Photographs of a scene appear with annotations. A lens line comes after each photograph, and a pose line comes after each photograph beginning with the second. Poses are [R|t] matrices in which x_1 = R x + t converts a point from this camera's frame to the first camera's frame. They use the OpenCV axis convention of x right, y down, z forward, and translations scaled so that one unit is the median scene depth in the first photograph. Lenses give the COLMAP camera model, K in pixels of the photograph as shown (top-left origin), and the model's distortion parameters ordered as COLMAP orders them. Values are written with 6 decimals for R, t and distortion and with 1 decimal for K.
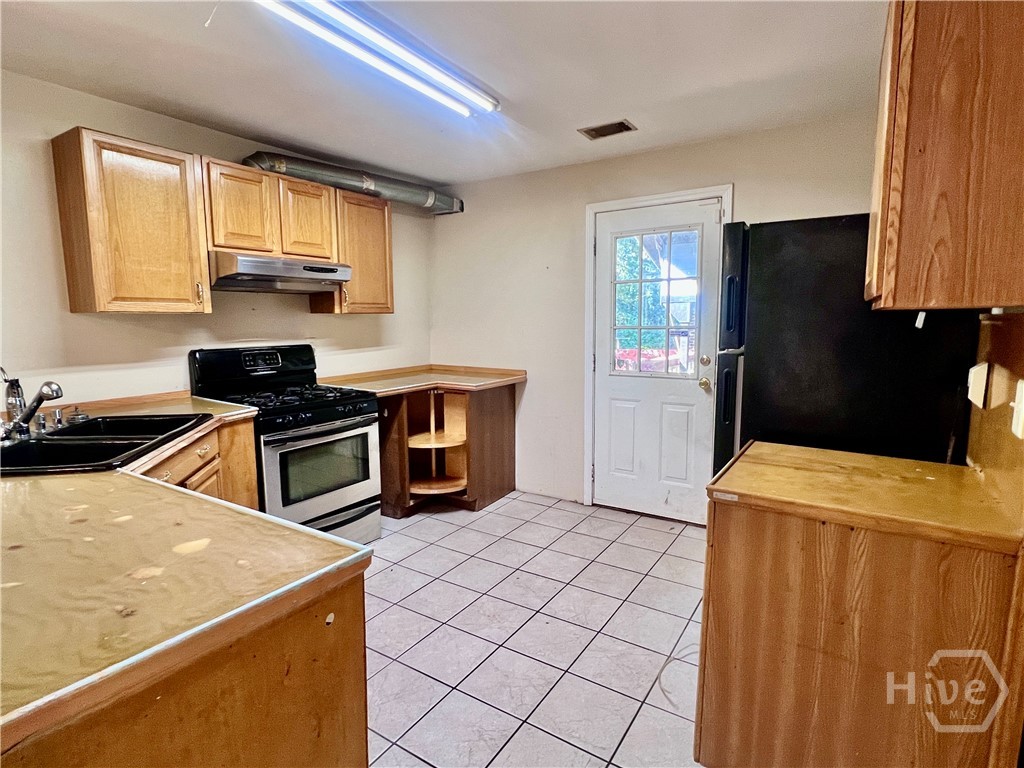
lens RADIAL K [[531.1, 0, 512.0], [0, 531.1, 384.0], [0, 0, 1]] dist [-0.005476, -0.000380]
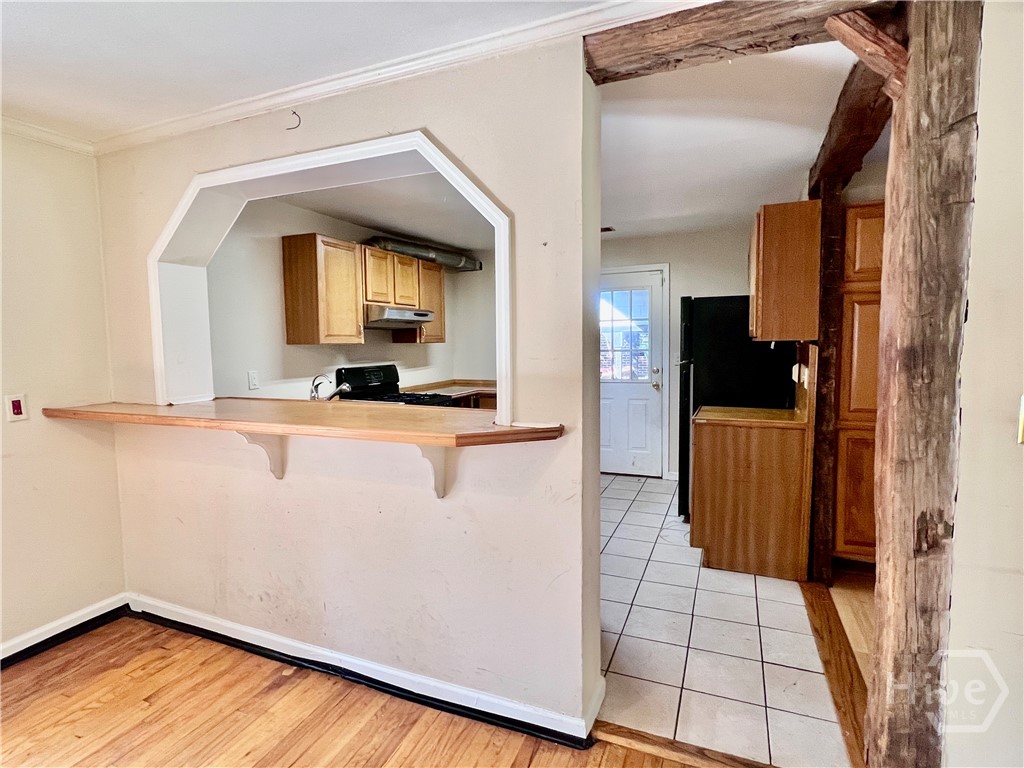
lens RADIAL K [[528.2, 0, 512.0], [0, 528.2, 384.0], [0, 0, 1]] dist [0.001461, -0.000432]
pose [[0.983491, -0.021267, 0.179702, -0.400440], [0.029611, 0.998598, -0.043878, 0.059981], [-0.178517, 0.048475, 0.982742, -0.553504]]
